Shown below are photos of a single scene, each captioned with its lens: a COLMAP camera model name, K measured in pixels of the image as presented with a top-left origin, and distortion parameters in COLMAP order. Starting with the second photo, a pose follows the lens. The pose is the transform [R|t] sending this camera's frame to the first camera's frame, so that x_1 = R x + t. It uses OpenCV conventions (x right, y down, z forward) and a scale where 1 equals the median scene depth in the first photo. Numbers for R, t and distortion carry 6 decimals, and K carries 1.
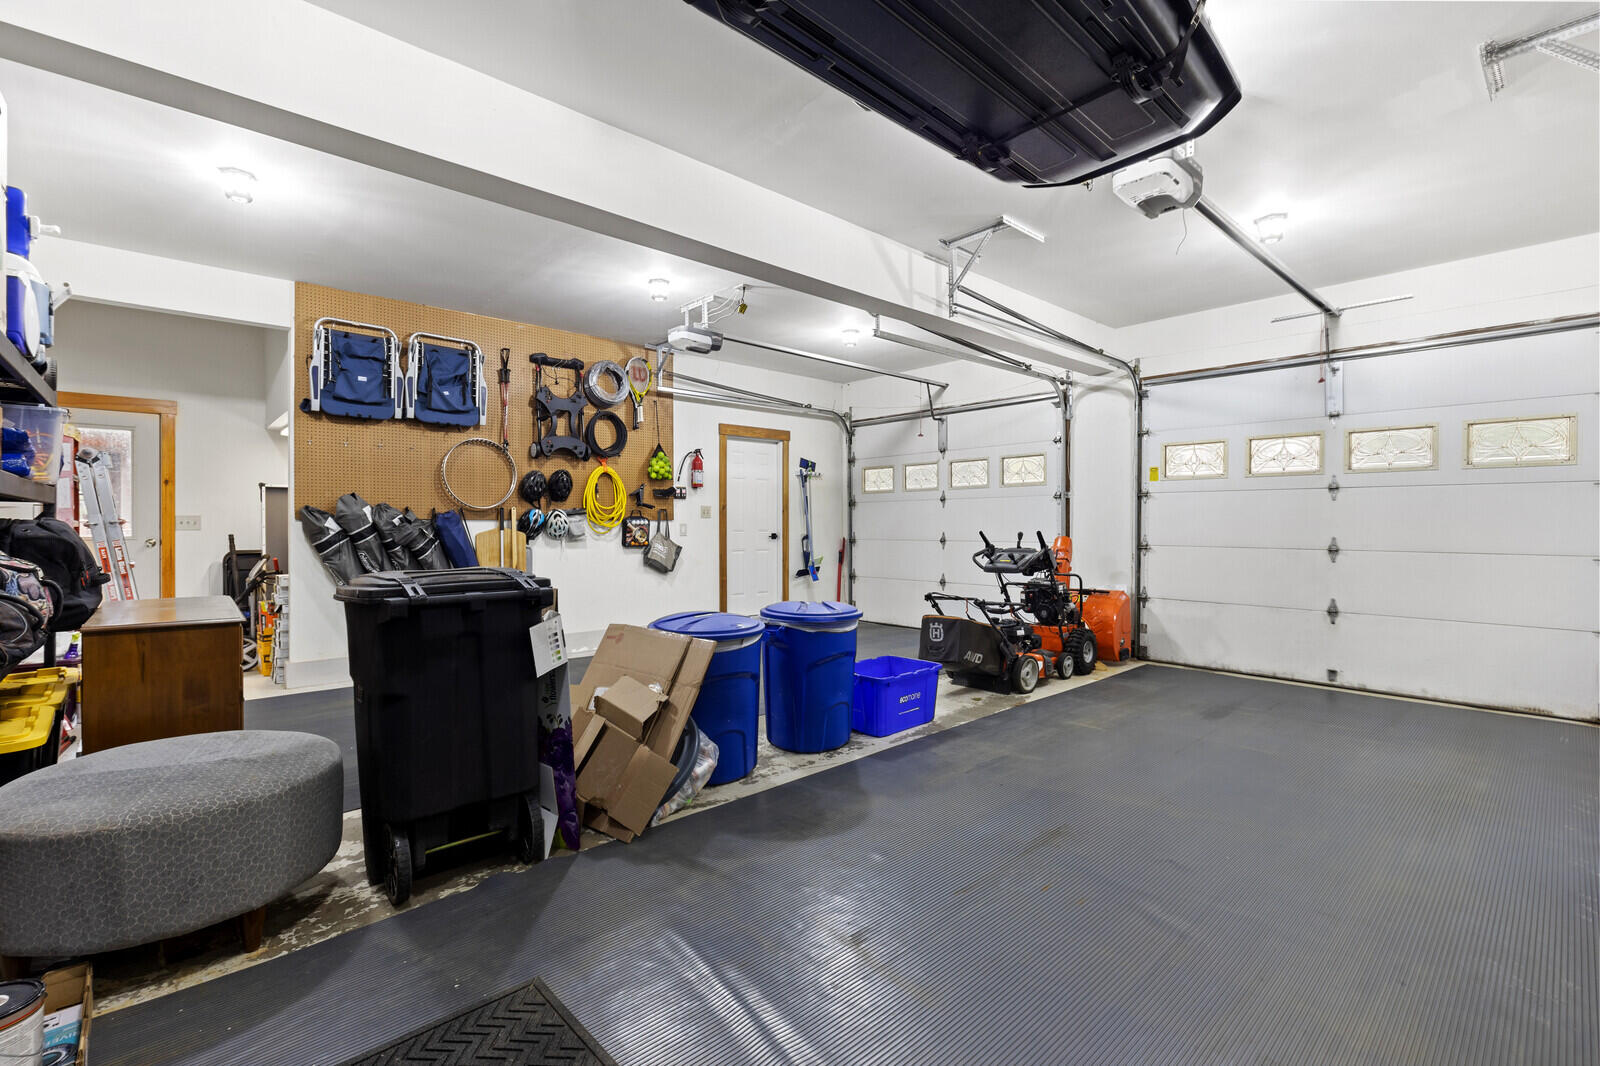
lens RADIAL K [[729.0, 0, 782.6], [0, 729.0, 527.5], [0, 0, 1]] dist [-0.001474, -0.000848]
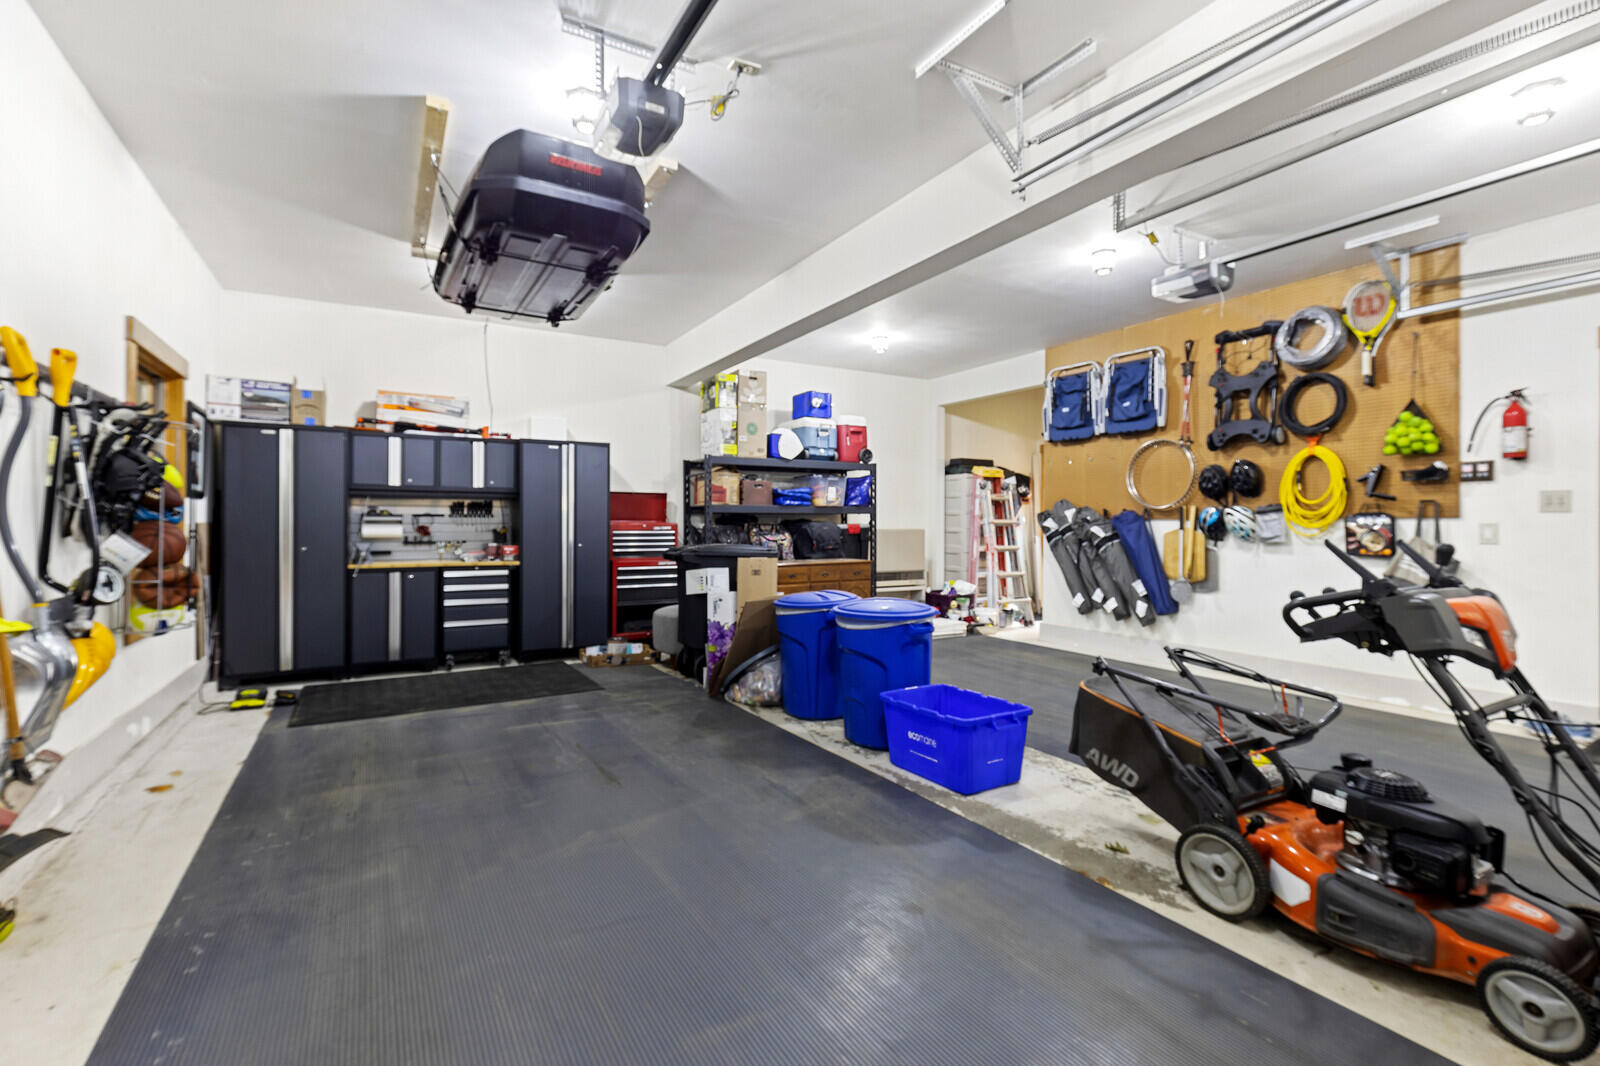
lens RADIAL K [[729.0, 0, 785.3], [0, 729.0, 528.1], [0, 0, 1]] dist [-0.001474, -0.000848]
pose [[-0.224489, 0.004900, -0.974464, 0.660864], [-0.005648, 0.999964, 0.006329, -0.002191], [0.974460, 0.006924, -0.224454, 0.689520]]
